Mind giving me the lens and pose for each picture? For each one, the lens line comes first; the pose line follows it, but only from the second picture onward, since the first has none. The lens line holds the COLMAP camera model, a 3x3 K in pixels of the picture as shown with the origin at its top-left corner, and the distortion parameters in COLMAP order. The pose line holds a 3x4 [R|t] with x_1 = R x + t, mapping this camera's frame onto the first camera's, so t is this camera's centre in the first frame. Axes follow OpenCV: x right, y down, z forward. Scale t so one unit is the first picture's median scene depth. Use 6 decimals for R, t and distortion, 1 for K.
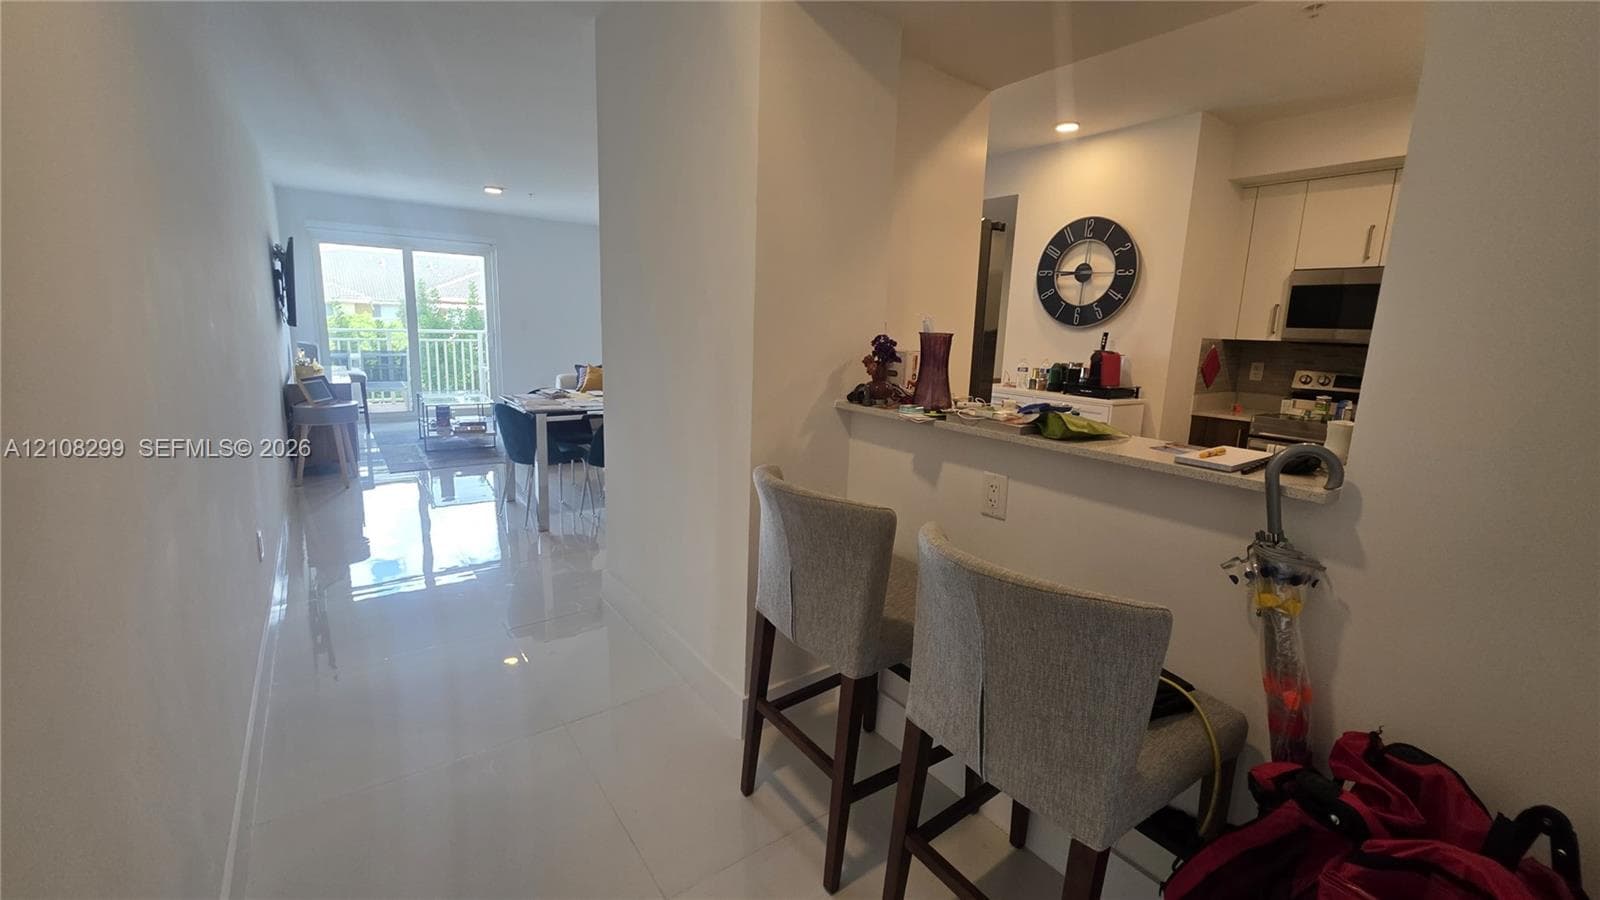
lens RADIAL K [[639.1, 0, 809.0], [0, 639.1, 448.5], [0, 0, 1]] dist [-0.004782, 0.000624]
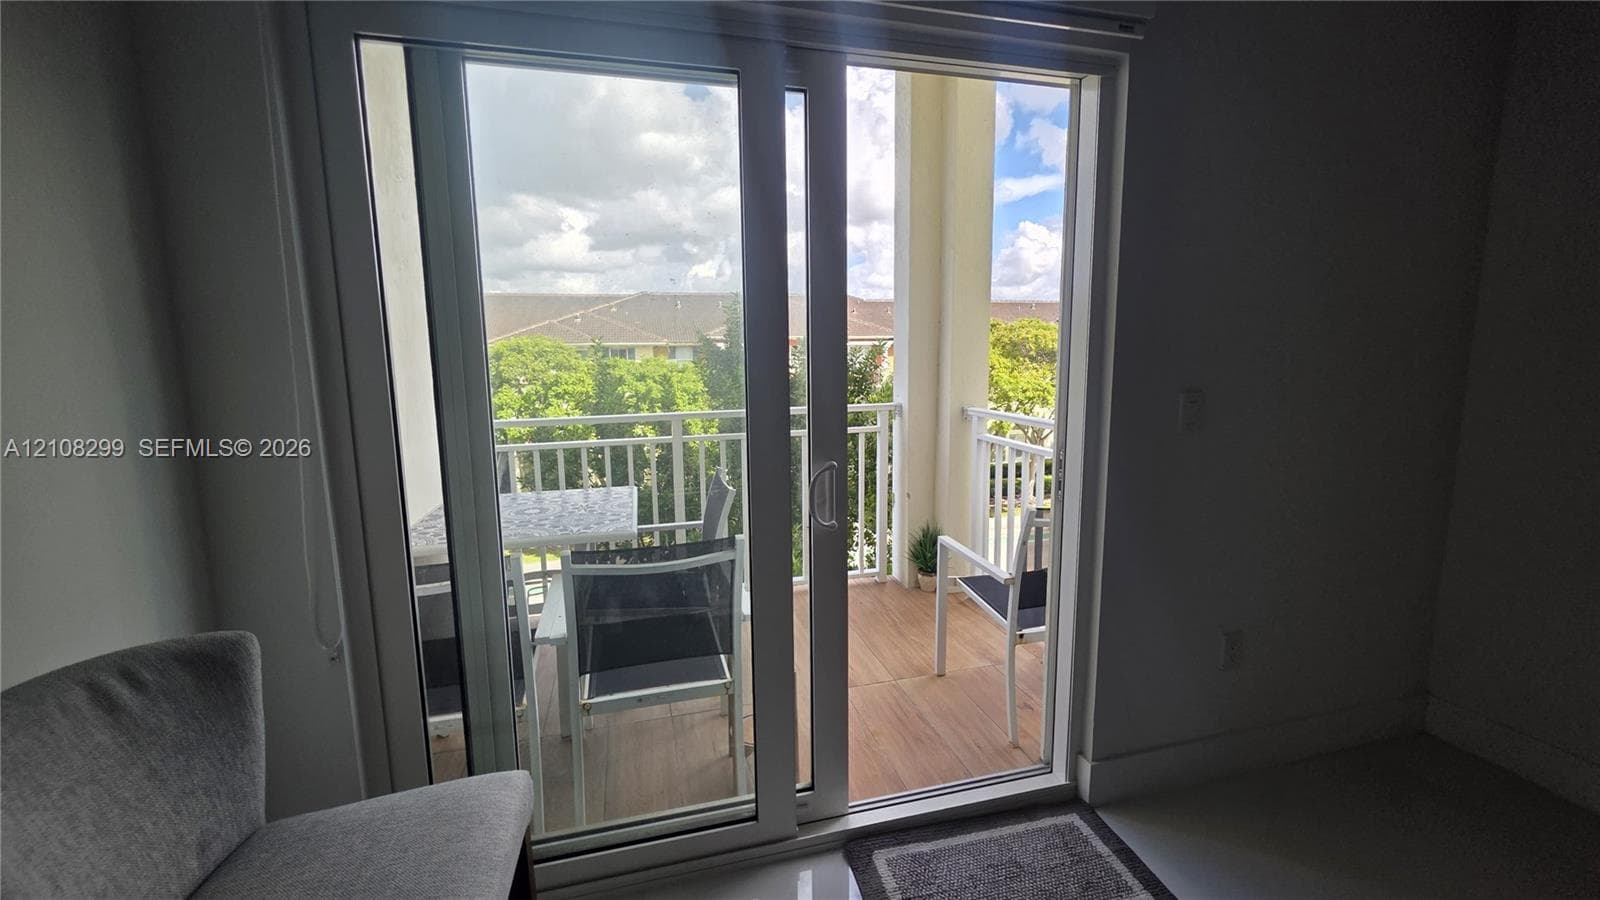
lens RADIAL K [[639.1, 0, 802.9], [0, 639.1, 442.1], [0, 0, 1]] dist [-0.004782, 0.000624]
pose [[0.923205, -0.000690, -0.384308, -1.997349], [-0.018494, 0.998760, -0.046222, -0.643625], [0.383863, 0.049780, 0.922047, 3.048415]]
